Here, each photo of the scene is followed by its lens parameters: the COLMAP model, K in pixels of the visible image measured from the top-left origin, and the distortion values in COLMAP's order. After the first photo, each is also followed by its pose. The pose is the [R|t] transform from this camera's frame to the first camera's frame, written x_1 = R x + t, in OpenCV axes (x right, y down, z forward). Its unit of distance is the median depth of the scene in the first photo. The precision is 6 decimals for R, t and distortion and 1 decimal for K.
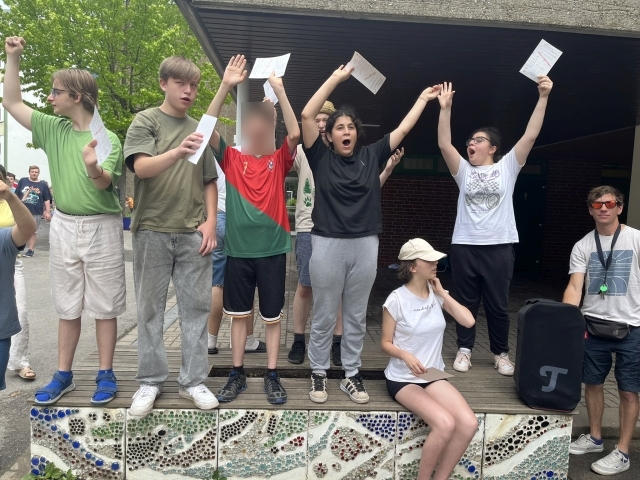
lens RADIAL K [[484.1, 0, 317.2], [0, 484.1, 245.3], [0, 0, 1]] dist [0.082316, -0.116987]
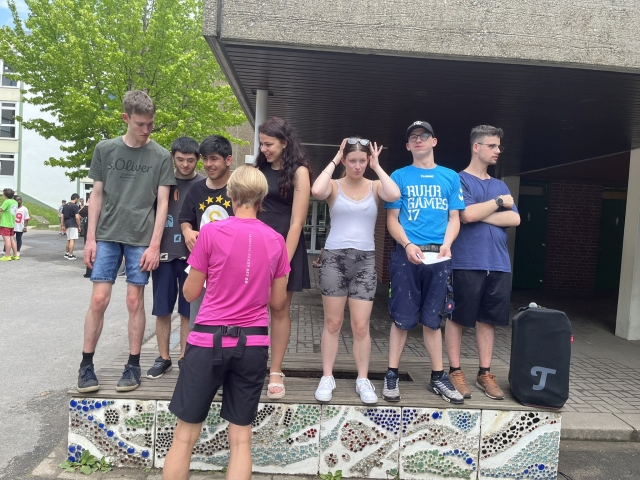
lens RADIAL K [[484.1, 0, 323.8], [0, 484.1, 246.0], [0, 0, 1]] dist [0.082316, -0.116987]
pose [[0.999949, 0.009950, -0.001561, -0.013382], [-0.010004, 0.999194, -0.038884, 0.022235], [0.001173, 0.038898, 0.999242, -0.115318]]
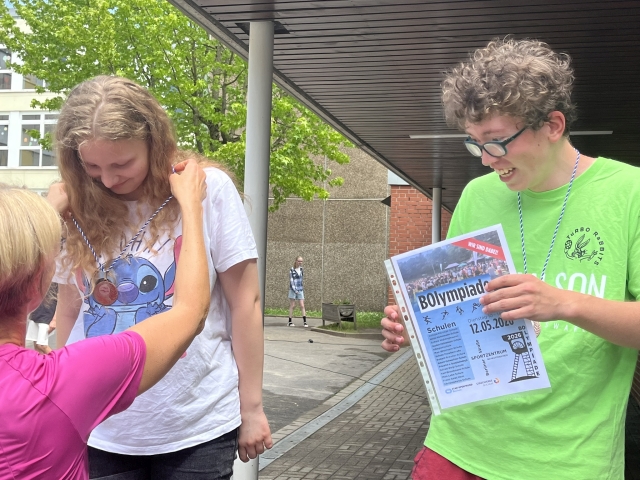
lens RADIAL K [[840.0, 0, 324.8], [0, 840.0, 242.0], [0, 0, 1]] dist [0.062632, 0.000000]
pose [[0.956575, -0.024828, -0.290426, 0.263144], [-0.015393, 0.990673, -0.135391, -0.053961], [0.291079, 0.133982, 0.947271, 0.374916]]
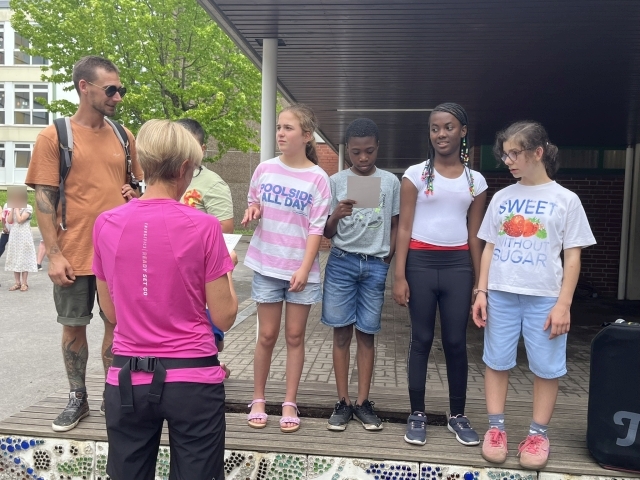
lens RADIAL K [[605.1, 0, 320.1], [0, 605.1, 247.0], [0, 0, 1]] dist [0.026547, 0.000000]
pose [[0.986777, -0.005296, -0.162000, 0.166654], [-0.000216, 0.999422, -0.033987, 0.028390], [0.162086, 0.033573, 0.986205, 0.004255]]
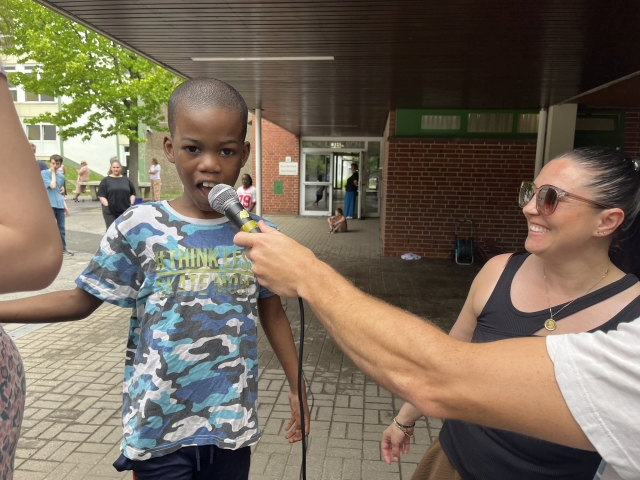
lens RADIAL K [[484.1, 0, 328.0], [0, 484.1, 244.8], [0, 0, 1]] dist [0.082316, -0.116987]
pose [[0.989295, -0.000605, -0.145931, 0.611189], [0.007303, 0.998944, 0.045367, -0.048757], [0.145750, -0.045947, 0.988254, 0.882178]]
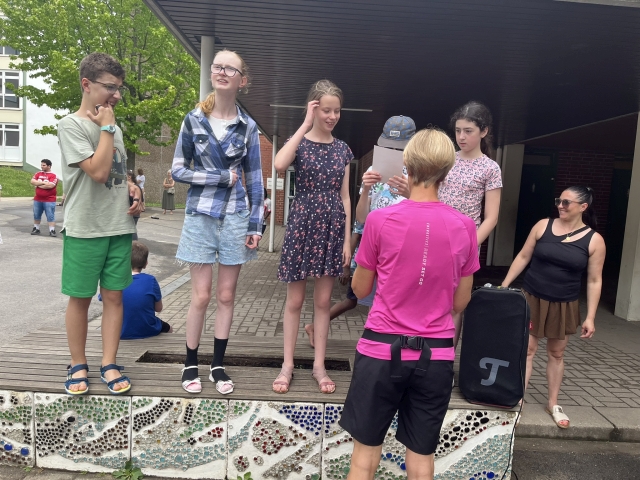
lens RADIAL K [[484.1, 0, 324.9], [0, 484.1, 245.6], [0, 0, 1]] dist [0.082316, -0.116987]
pose [[0.999425, 0.016734, -0.029504, 0.188018], [-0.016308, 0.999760, 0.014625, 0.026689], [0.029742, -0.014136, 0.999458, 0.075400]]
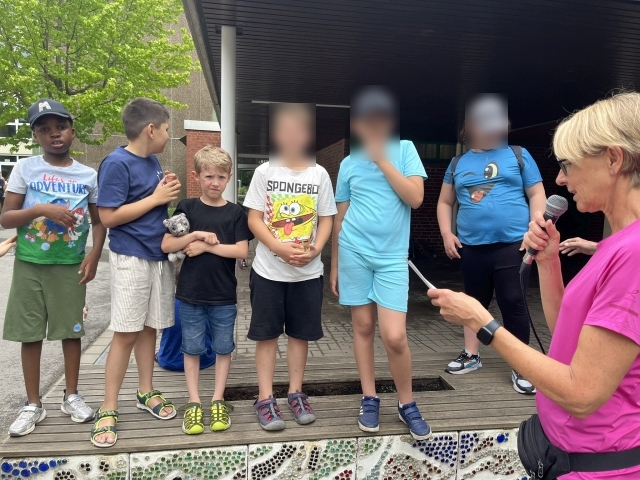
lens RADIAL K [[484.1, 0, 322.7], [0, 484.1, 245.5], [0, 0, 1]] dist [0.082316, -0.116987]
pose [[0.992447, -0.027515, 0.119545, -0.164051], [0.024666, 0.999377, 0.025249, -0.010024], [-0.120165, -0.022109, 0.992508, 0.189783]]
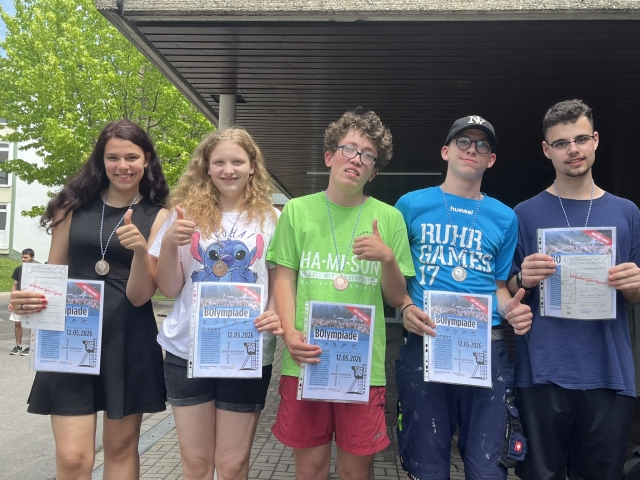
lens RADIAL K [[624.9, 0, 314.3], [0, 624.9, 248.4], [0, 0, 1]] dist [0.033290, 0.000000]
pose [[0.991547, -0.019269, -0.128308, 0.163214], [0.002130, 0.991194, -0.132397, -0.025285], [0.129730, 0.131005, 0.982857, 0.183936]]
